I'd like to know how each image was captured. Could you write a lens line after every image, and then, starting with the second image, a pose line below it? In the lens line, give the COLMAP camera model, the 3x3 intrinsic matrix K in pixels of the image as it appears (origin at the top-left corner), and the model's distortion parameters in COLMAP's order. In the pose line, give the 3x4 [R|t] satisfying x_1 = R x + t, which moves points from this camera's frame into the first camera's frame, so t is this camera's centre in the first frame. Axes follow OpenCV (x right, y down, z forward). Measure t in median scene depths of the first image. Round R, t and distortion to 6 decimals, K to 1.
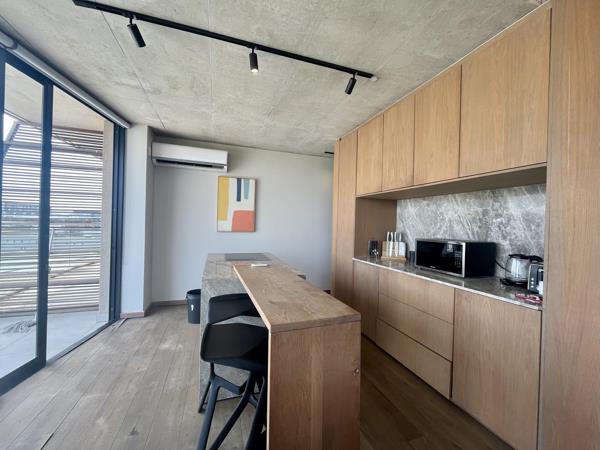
lens RADIAL K [[238.1, 0, 300.1], [0, 238.1, 224.3], [0, 0, 1]] dist [-0.000868, -0.000239]
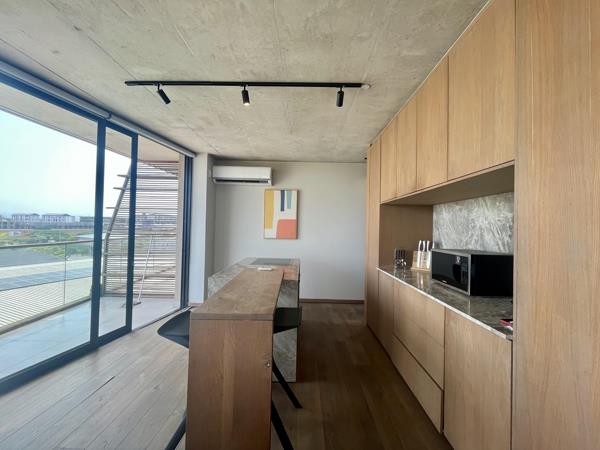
lens RADIAL K [[238.1, 0, 300.2], [0, 238.1, 225.3], [0, 0, 1]] dist [-0.000868, -0.000239]
pose [[0.943001, -0.010140, -0.332635, 0.355876], [0.002334, 0.999713, -0.023857, -0.008992], [0.332782, 0.021720, 0.942754, -0.014790]]
